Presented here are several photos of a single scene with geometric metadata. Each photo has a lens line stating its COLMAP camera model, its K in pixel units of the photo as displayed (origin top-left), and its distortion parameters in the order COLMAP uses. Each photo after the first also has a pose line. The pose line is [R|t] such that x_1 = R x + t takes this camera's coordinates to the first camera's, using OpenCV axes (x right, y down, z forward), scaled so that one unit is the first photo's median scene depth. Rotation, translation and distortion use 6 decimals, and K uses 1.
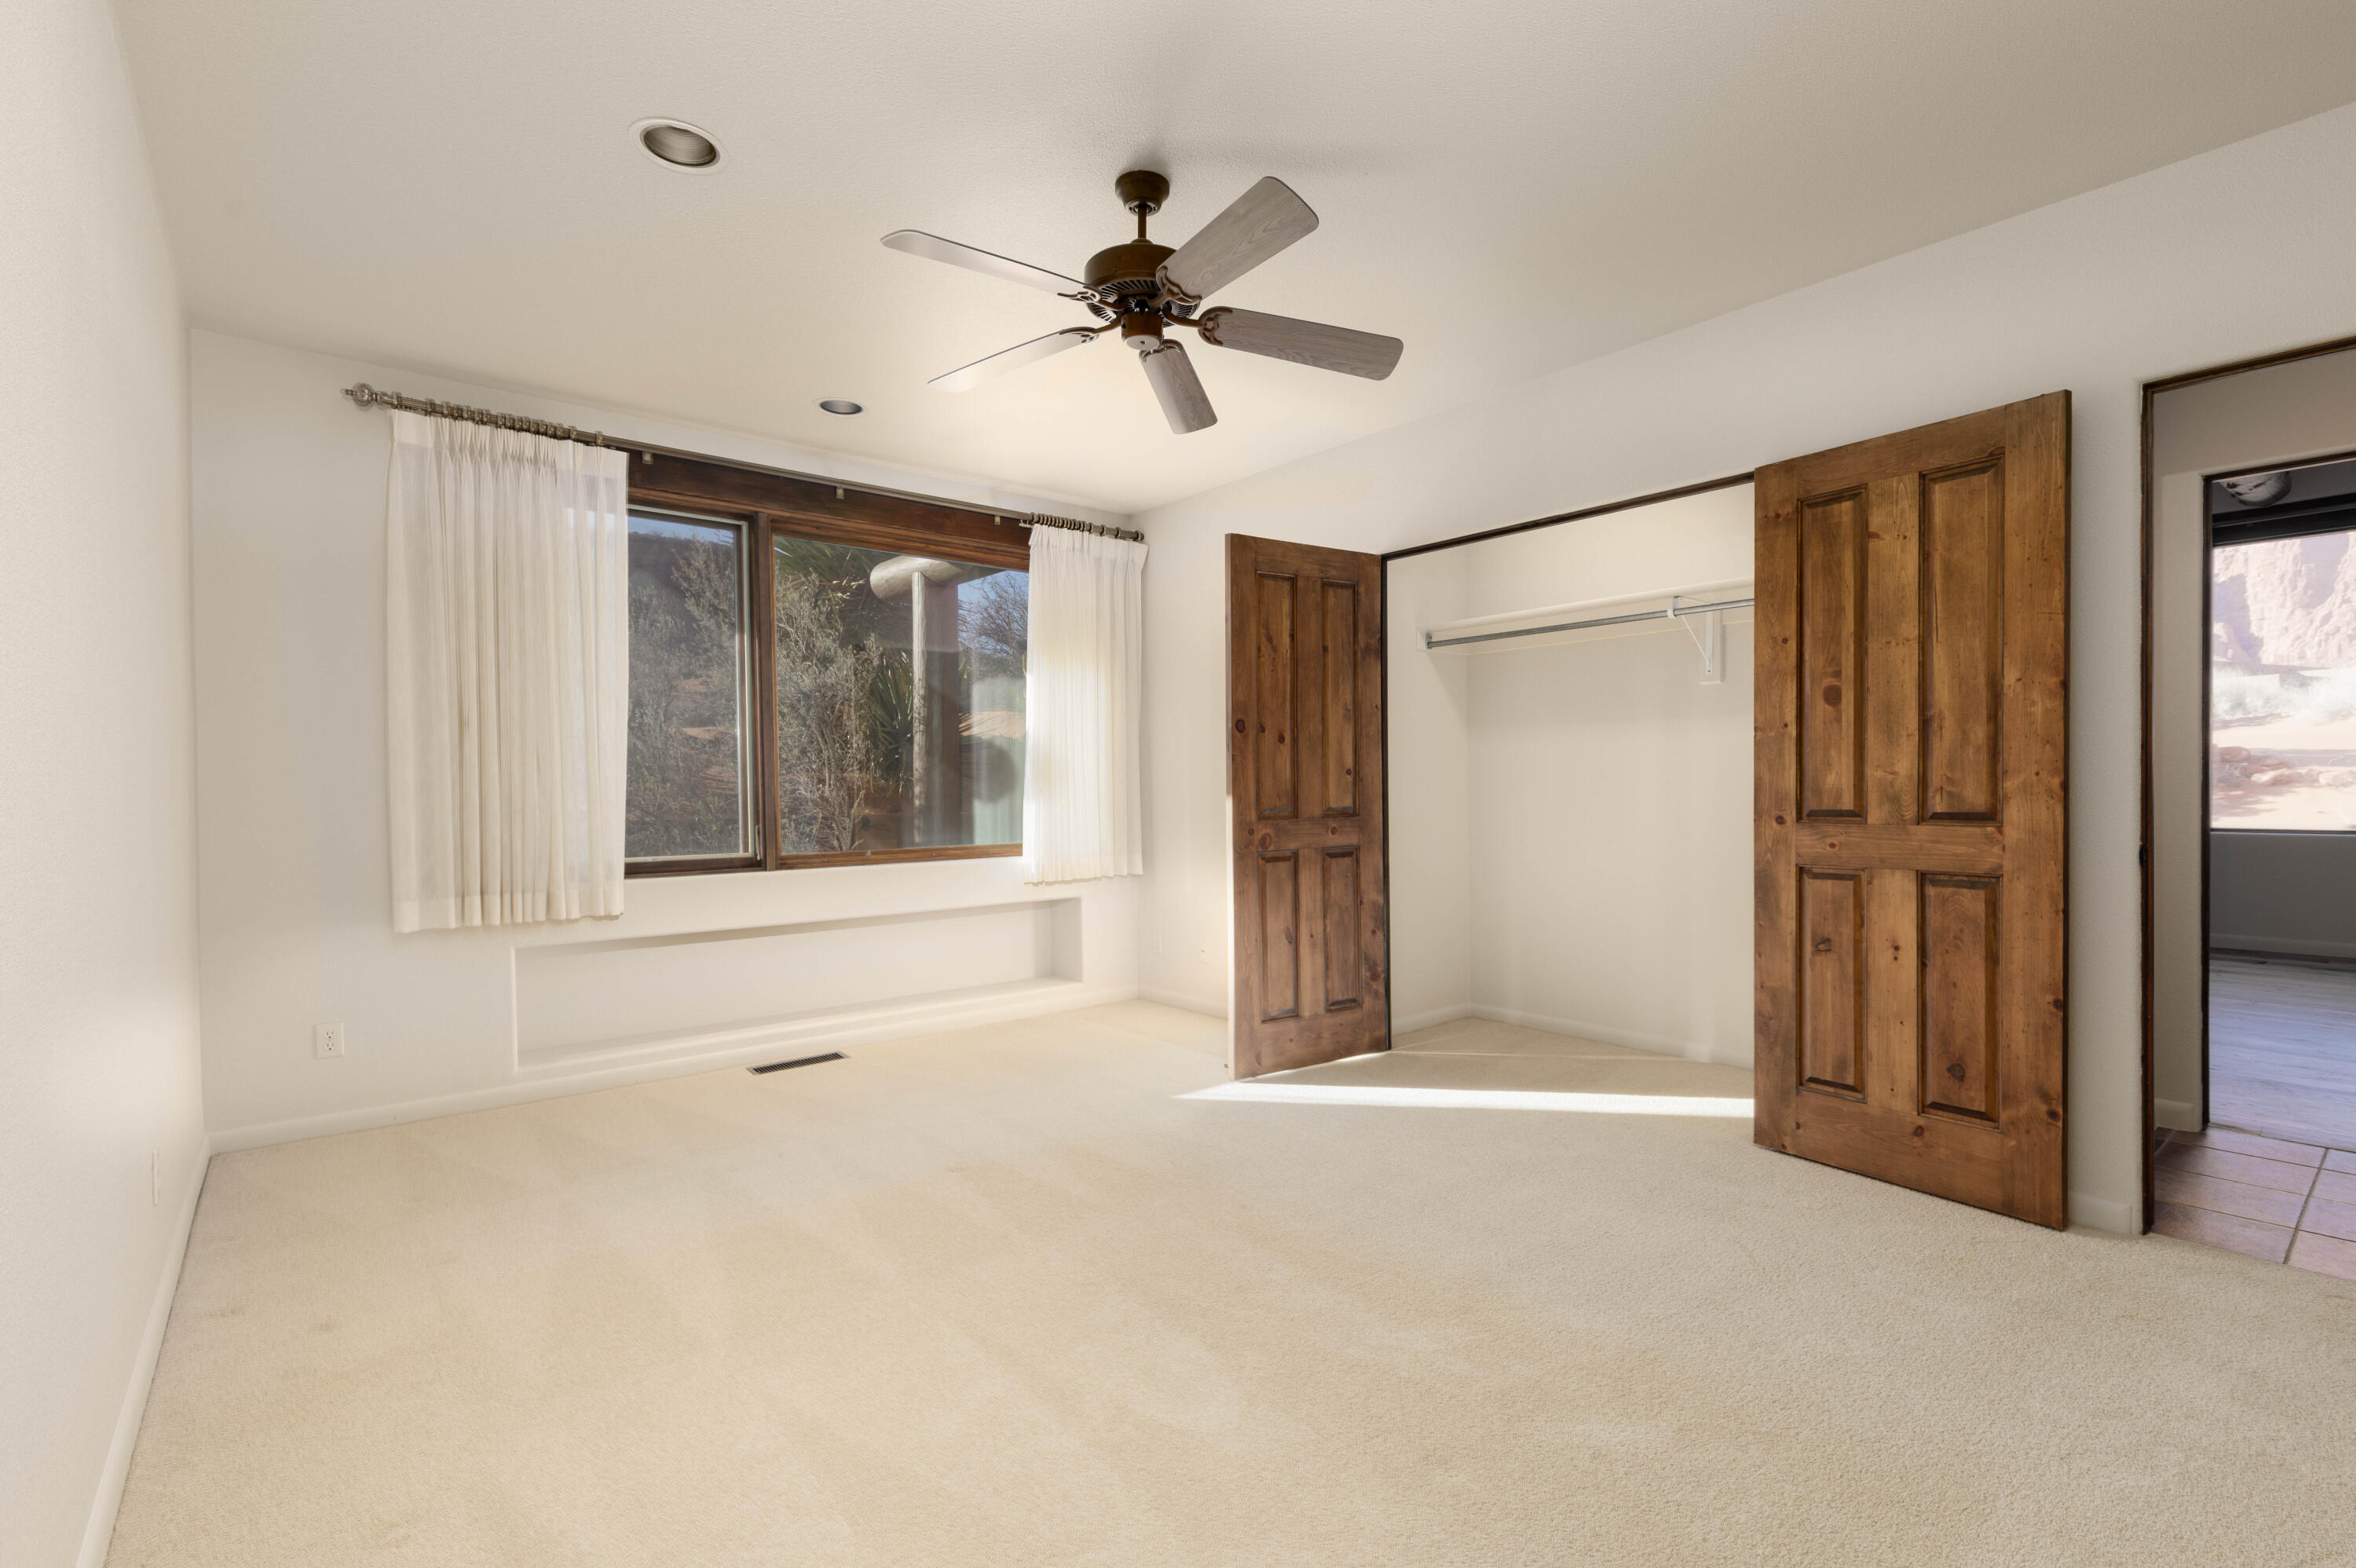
lens RADIAL K [[1051.3, 0, 1187.5], [0, 1051.3, 783.9], [0, 0, 1]] dist [0.001941, -0.000679]
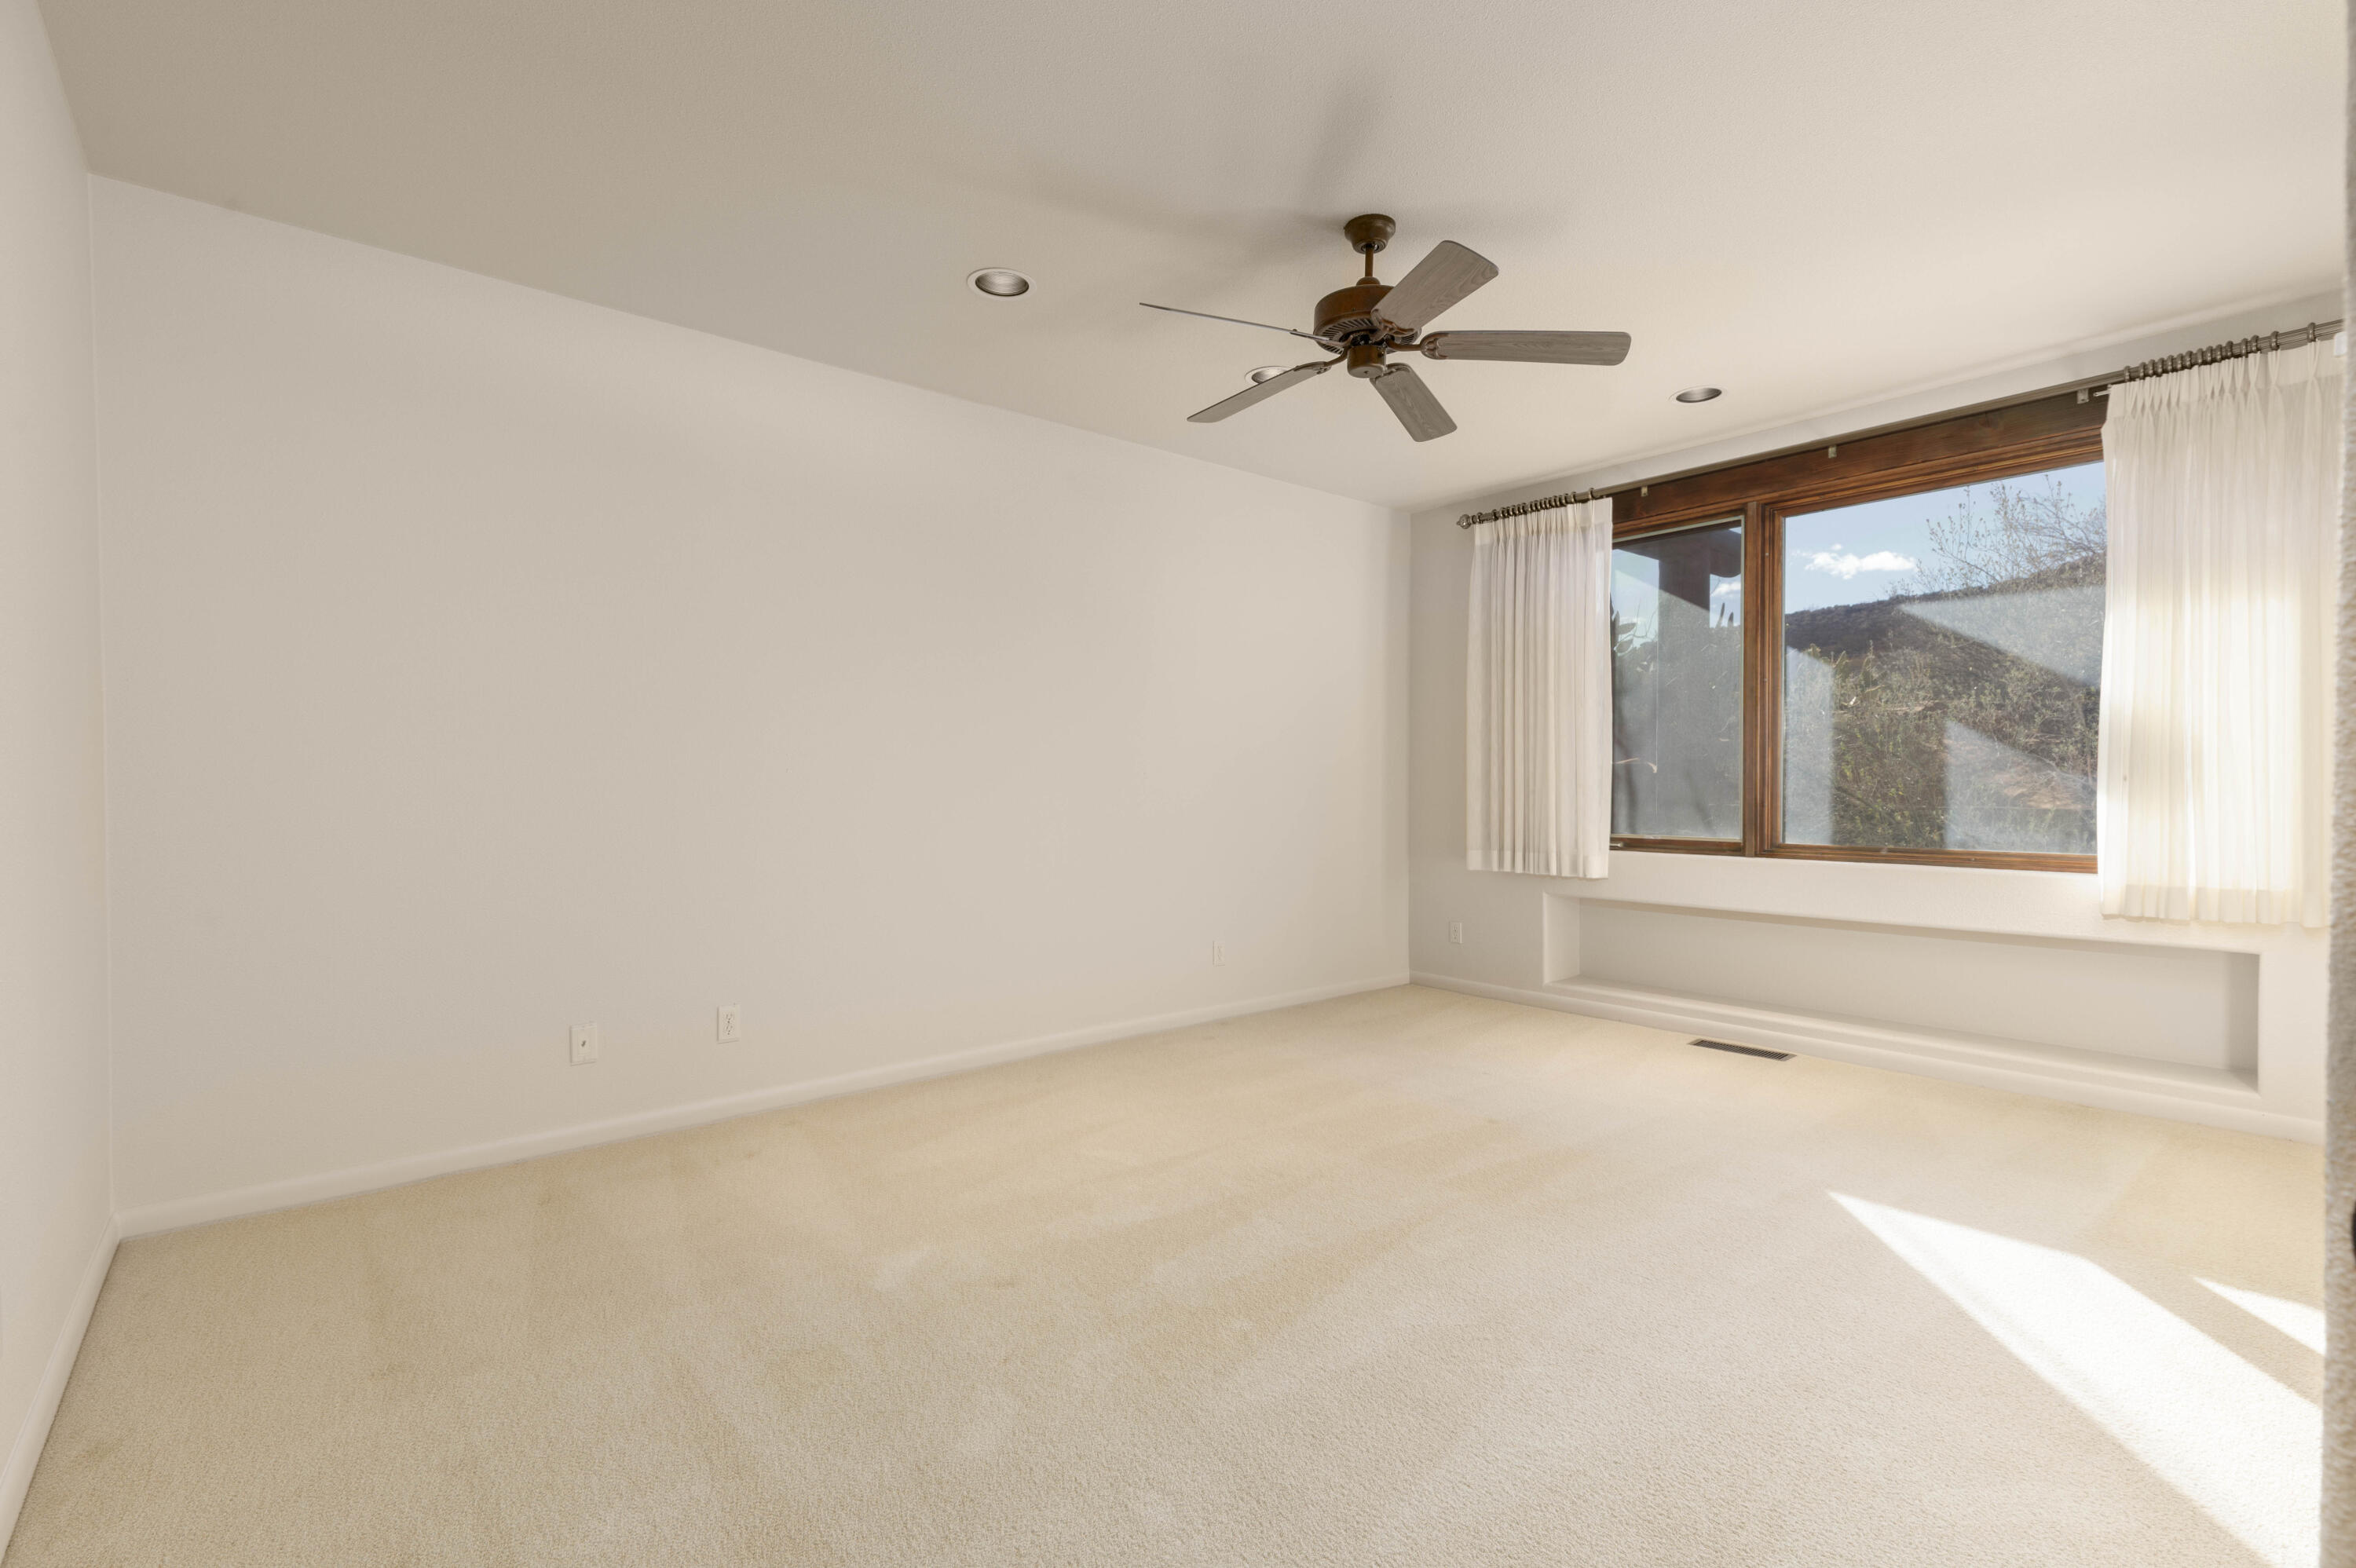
lens RADIAL K [[1051.3, 0, 1189.7], [0, 1051.3, 791.1], [0, 0, 1]] dist [0.001941, -0.000679]
pose [[0.012324, 0.023336, -0.999652, 0.635986], [0.010827, 0.999666, 0.023469, -0.011187], [0.999865, -0.011112, 0.012067, 0.473666]]
